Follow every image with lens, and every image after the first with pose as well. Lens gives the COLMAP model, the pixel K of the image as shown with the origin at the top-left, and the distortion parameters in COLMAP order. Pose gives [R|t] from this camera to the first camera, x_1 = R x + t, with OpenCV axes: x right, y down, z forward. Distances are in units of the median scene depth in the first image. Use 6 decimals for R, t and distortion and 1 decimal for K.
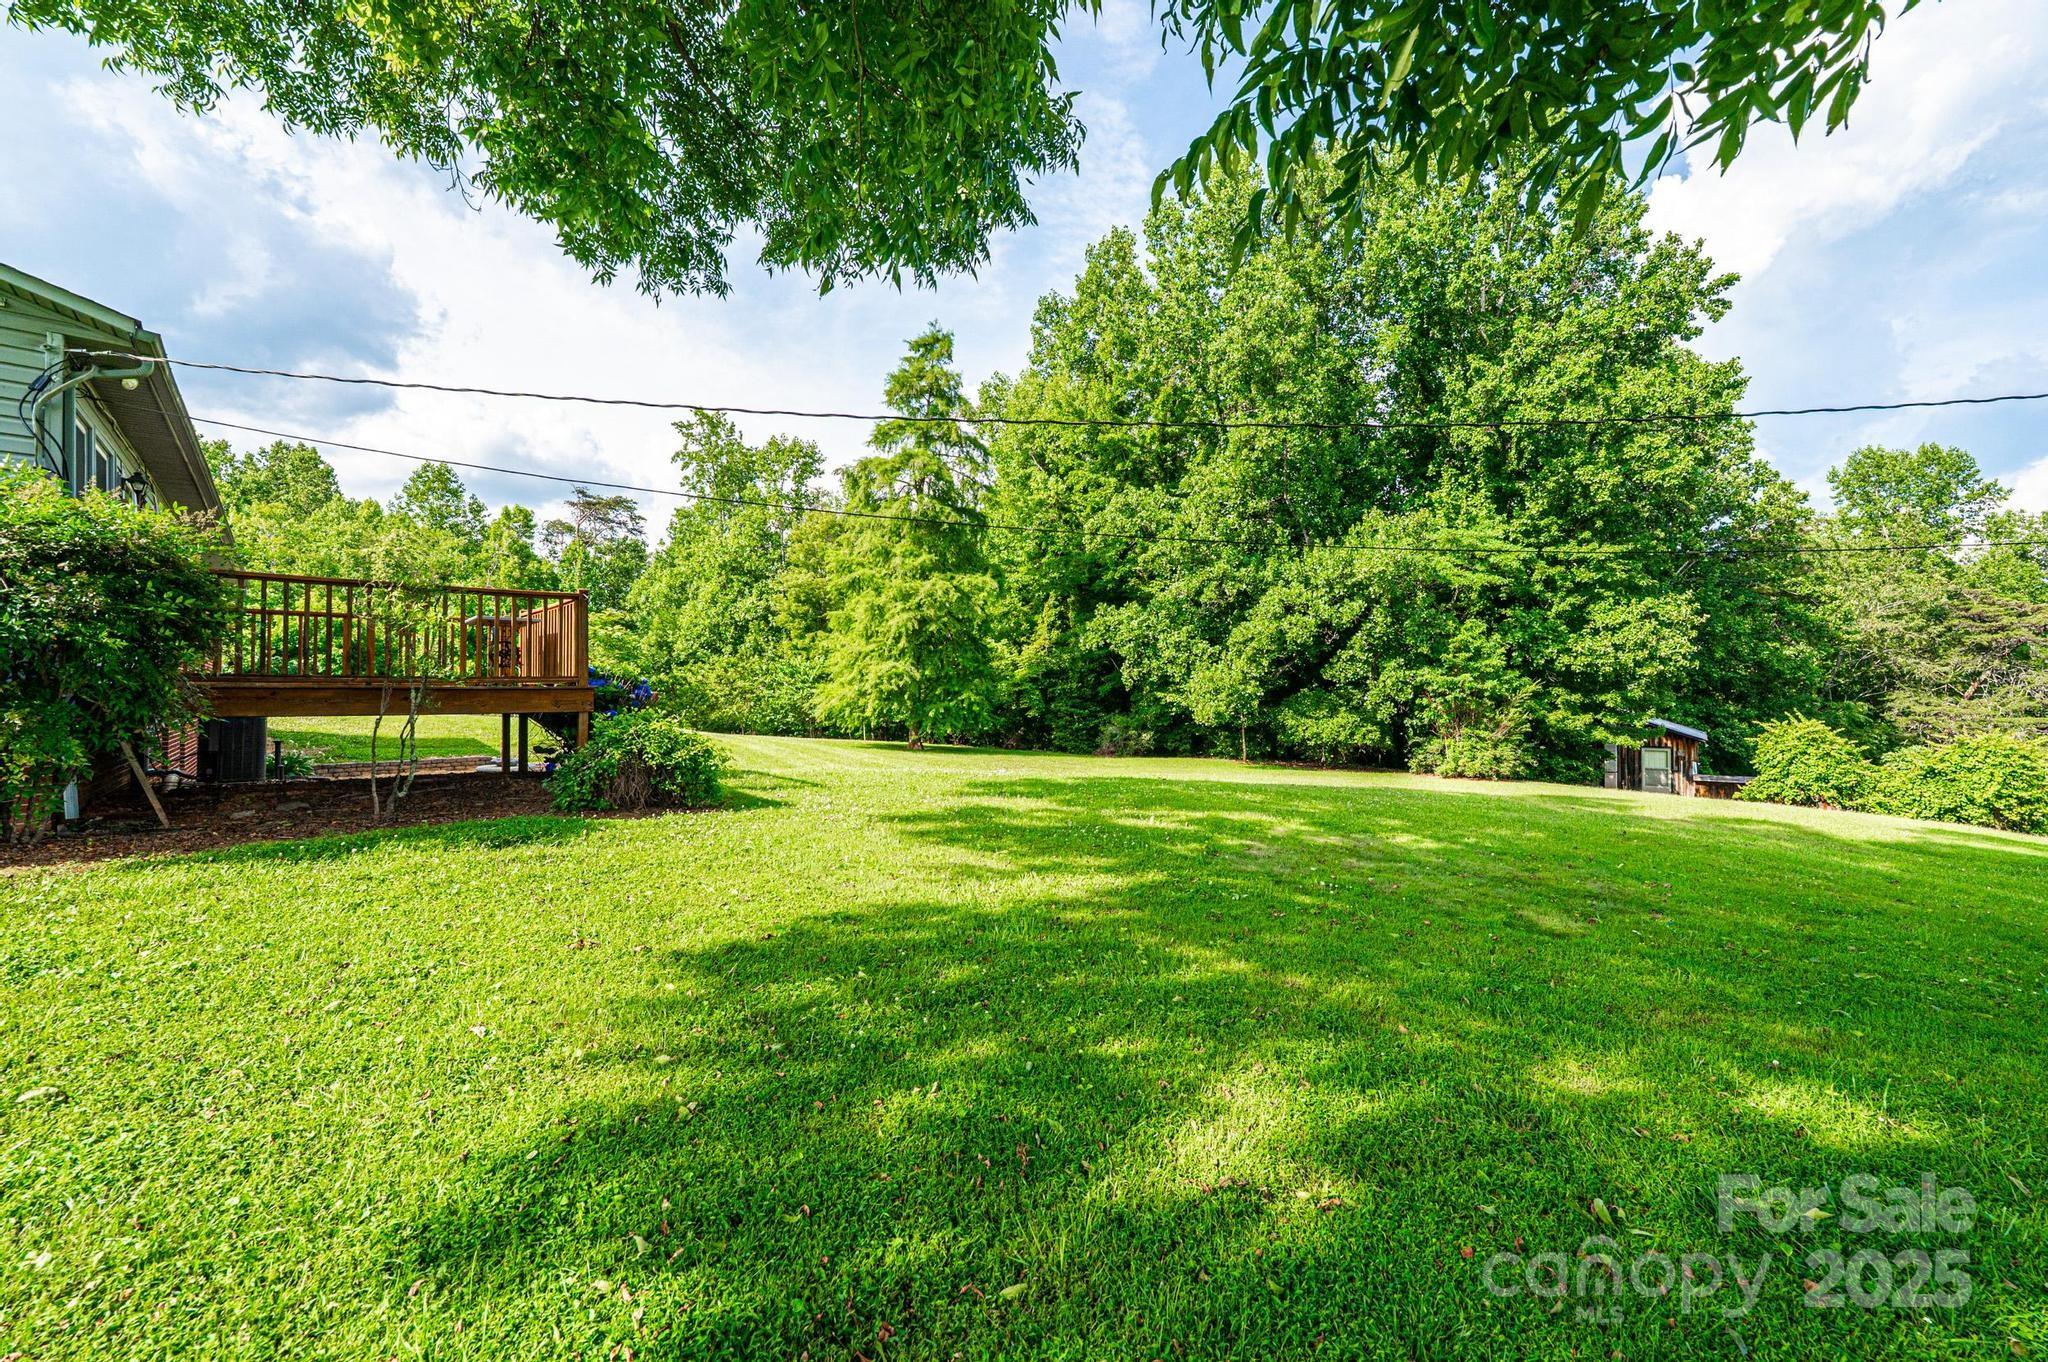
lens RADIAL K [[815.0, 0, 1026.4], [0, 815.0, 681.7], [0, 0, 1]] dist [0.003001, 0.000357]
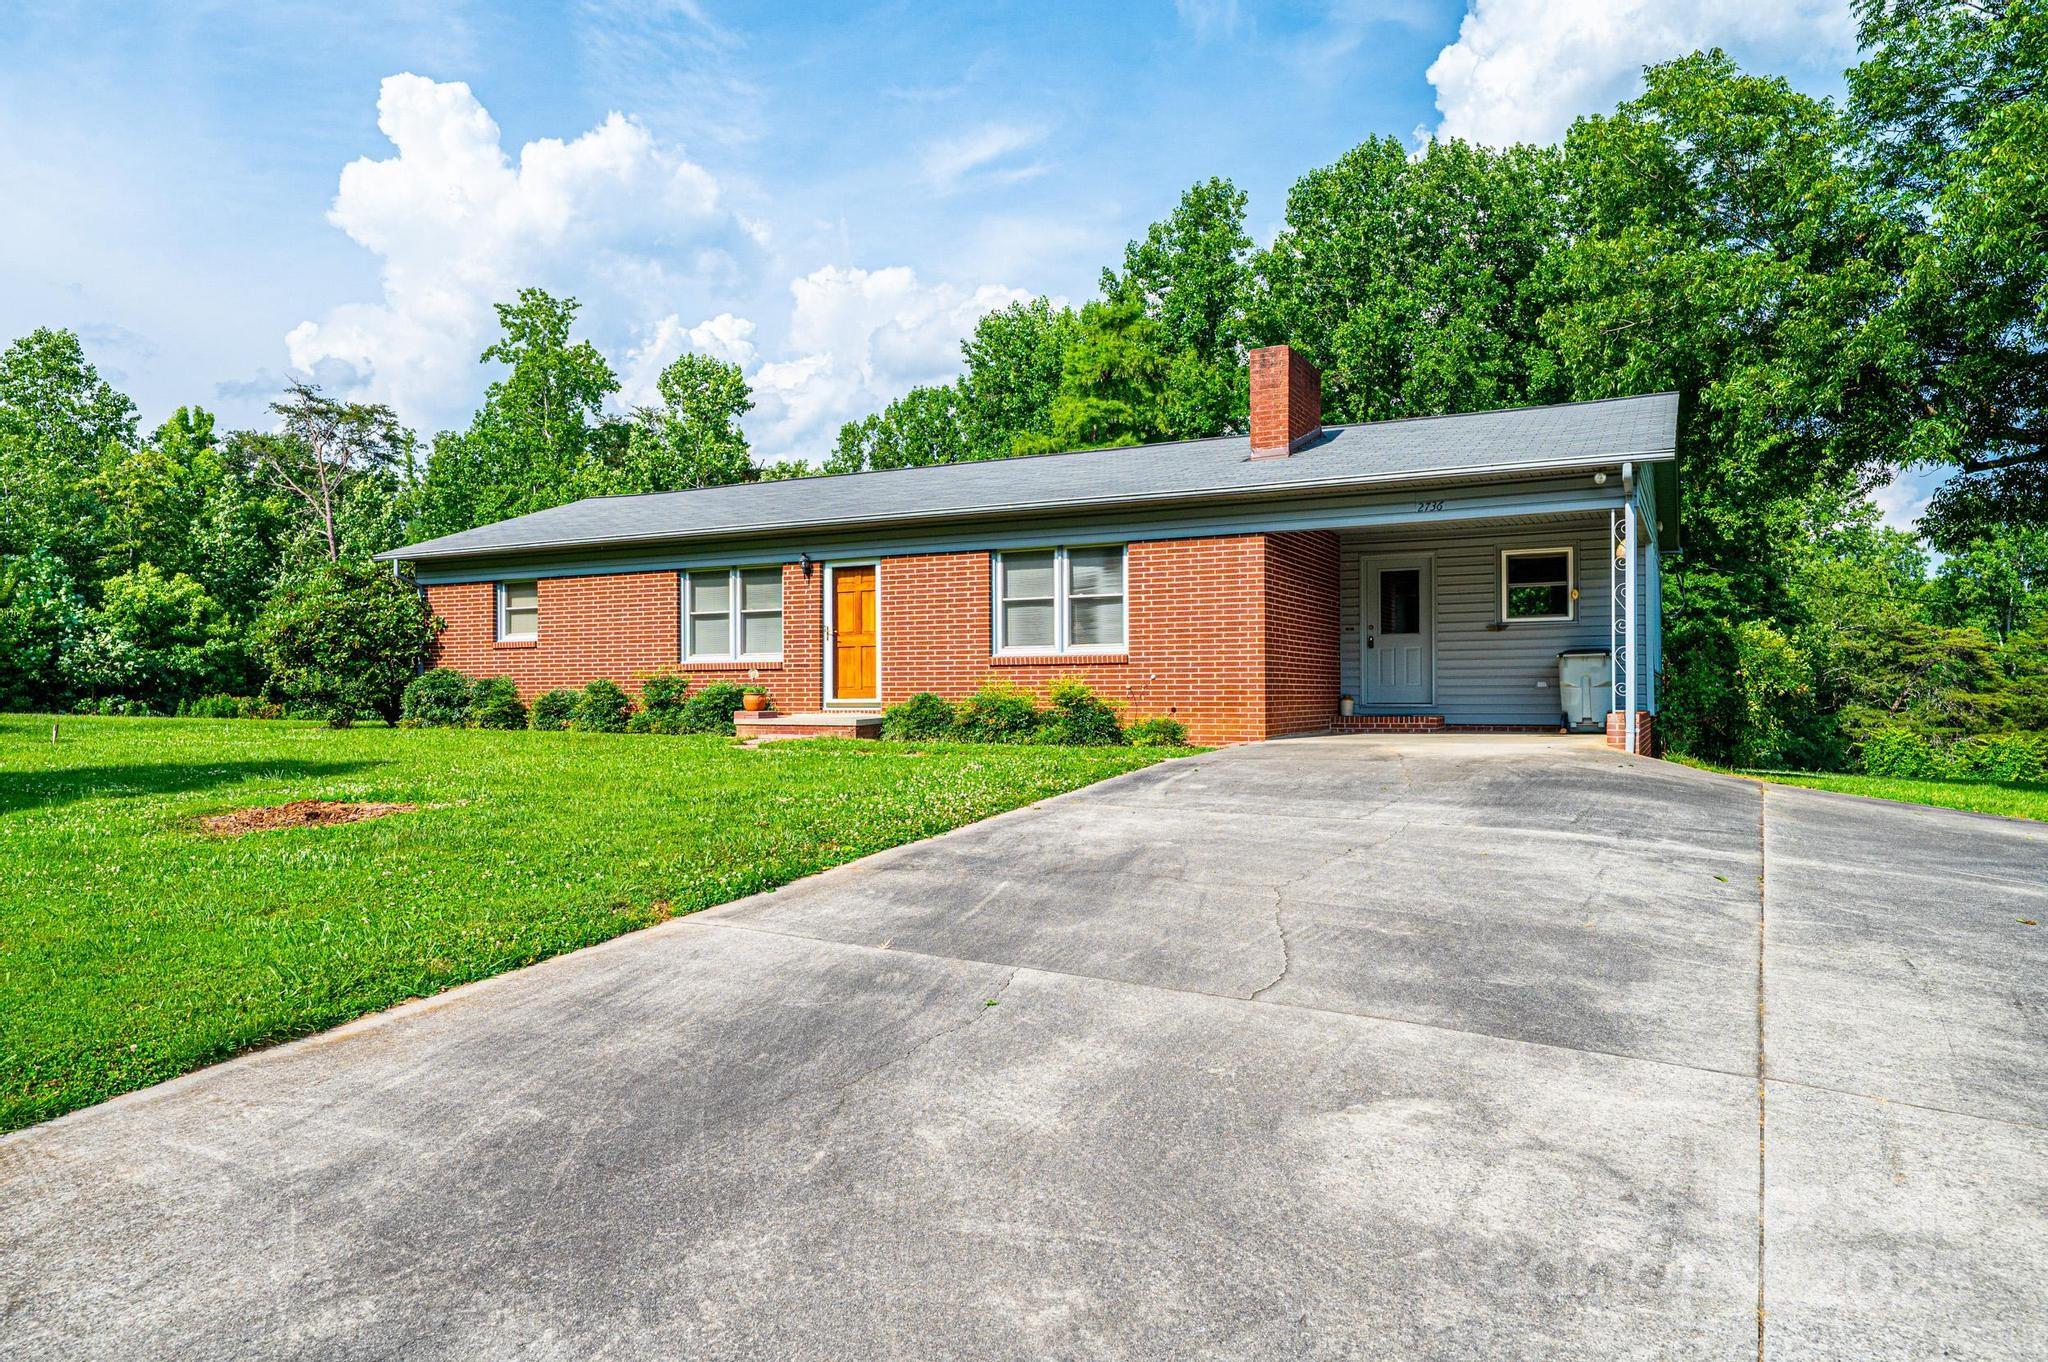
lens RADIAL K [[1284.4, 0, 1017.6], [0, 1284.4, 687.6], [0, 0, 1]] dist [-0.006692, -0.000960]
pose [[0.942063, 0.005298, 0.335393, -0.692202], [-0.006228, 0.999979, 0.001699, -0.009290], [-0.335377, -0.003690, 0.942077, -0.295915]]
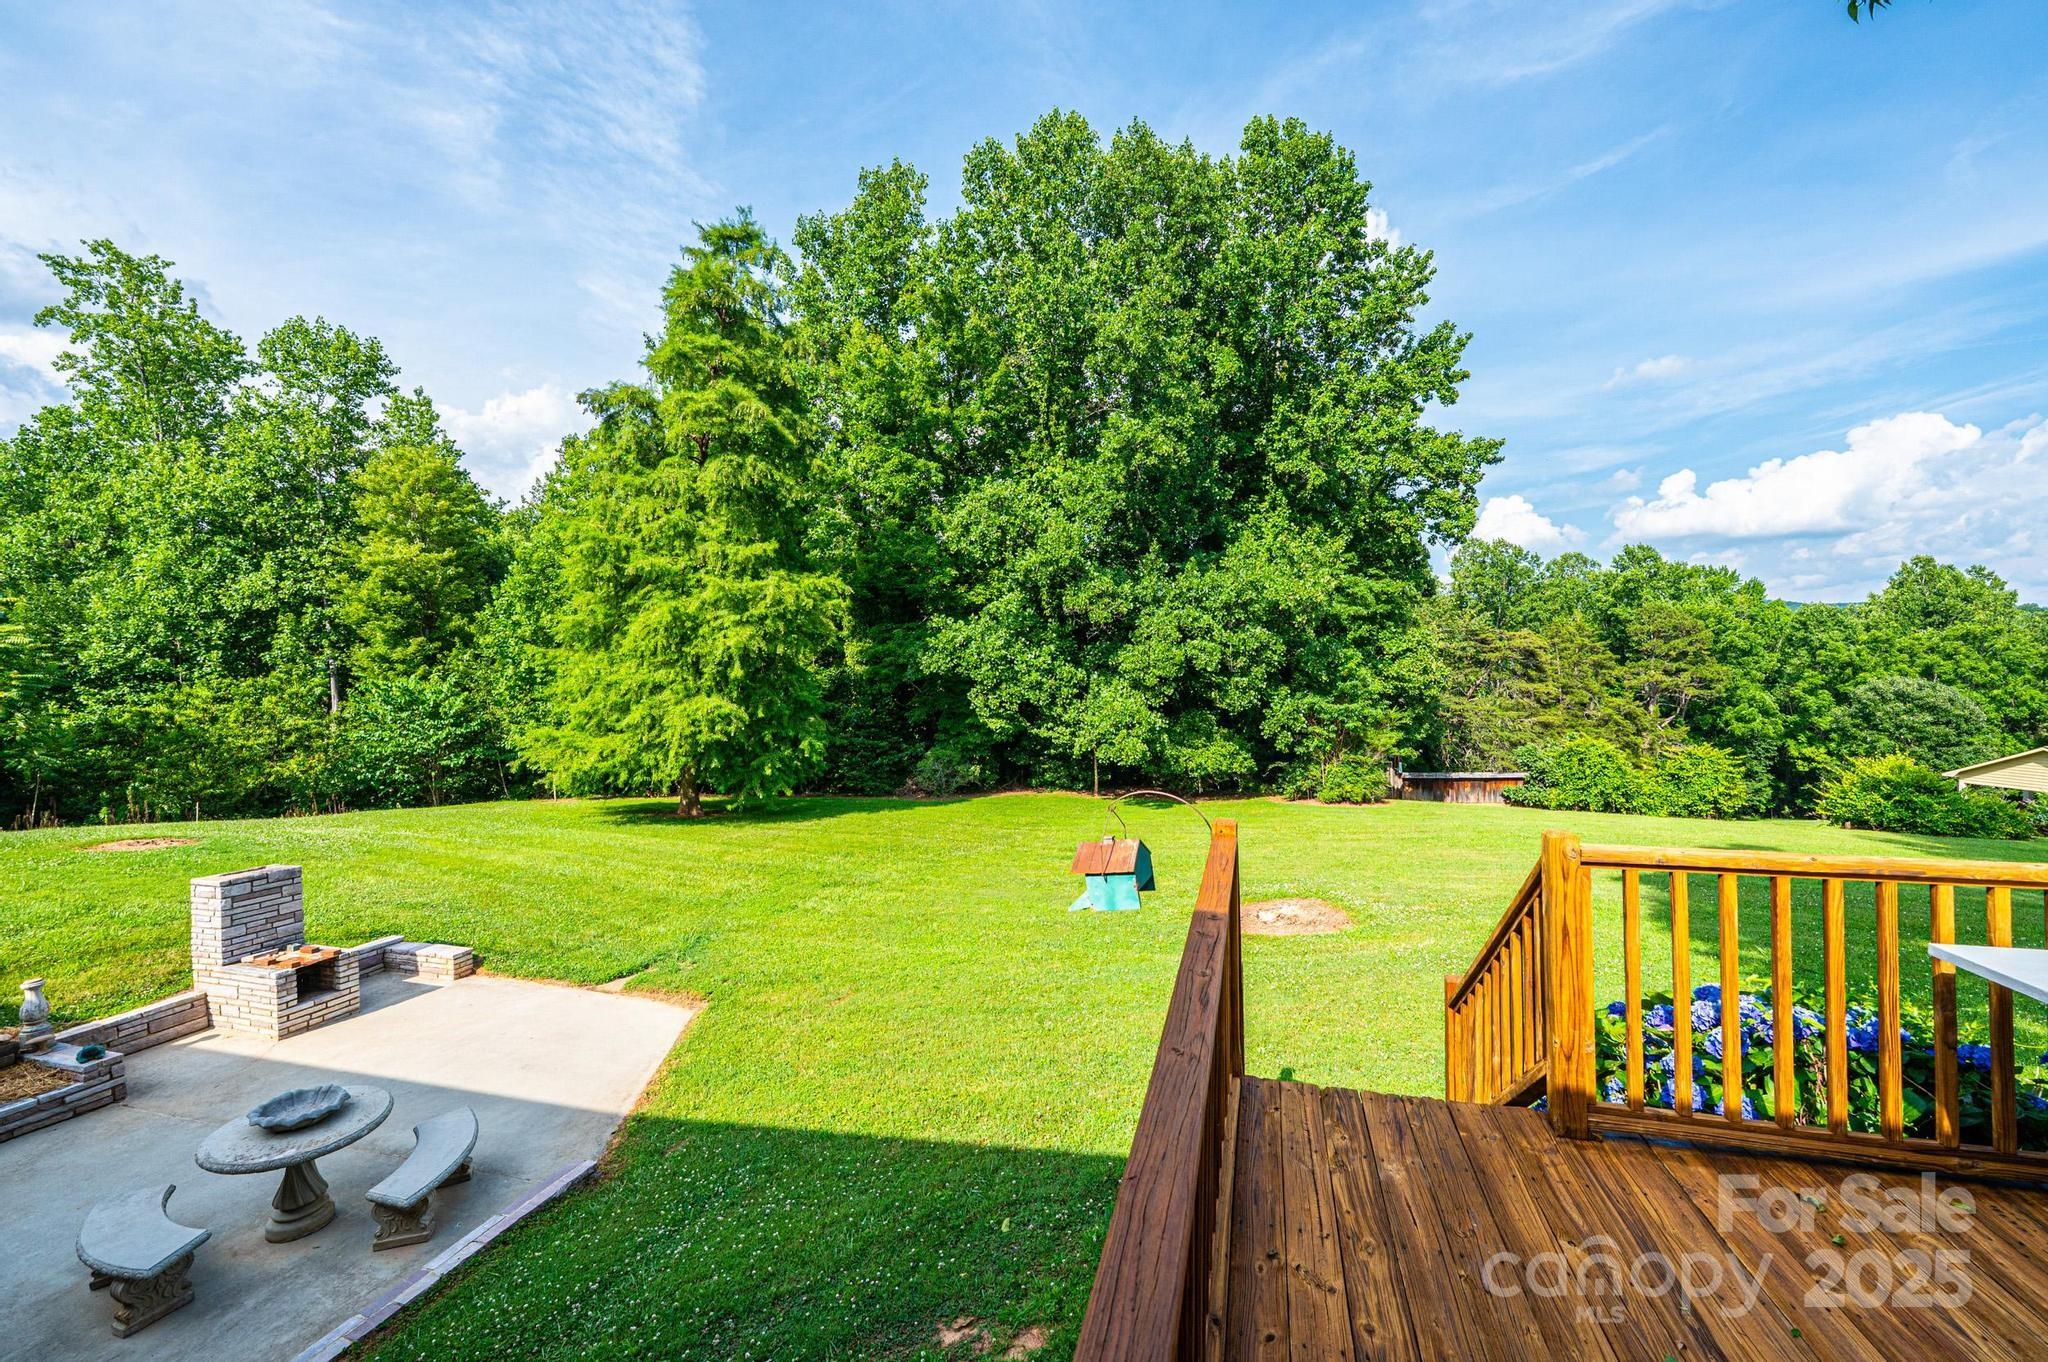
lens RADIAL K [[815.0, 0, 1026.4], [0, 815.0, 681.7], [0, 0, 1]] dist [0.003001, 0.000357]
pose [[0.850335, -0.014830, 0.526033, -0.276373], [0.008411, 0.999858, 0.014592, -0.042424], [-0.526174, -0.007984, 0.850339, 0.270156]]
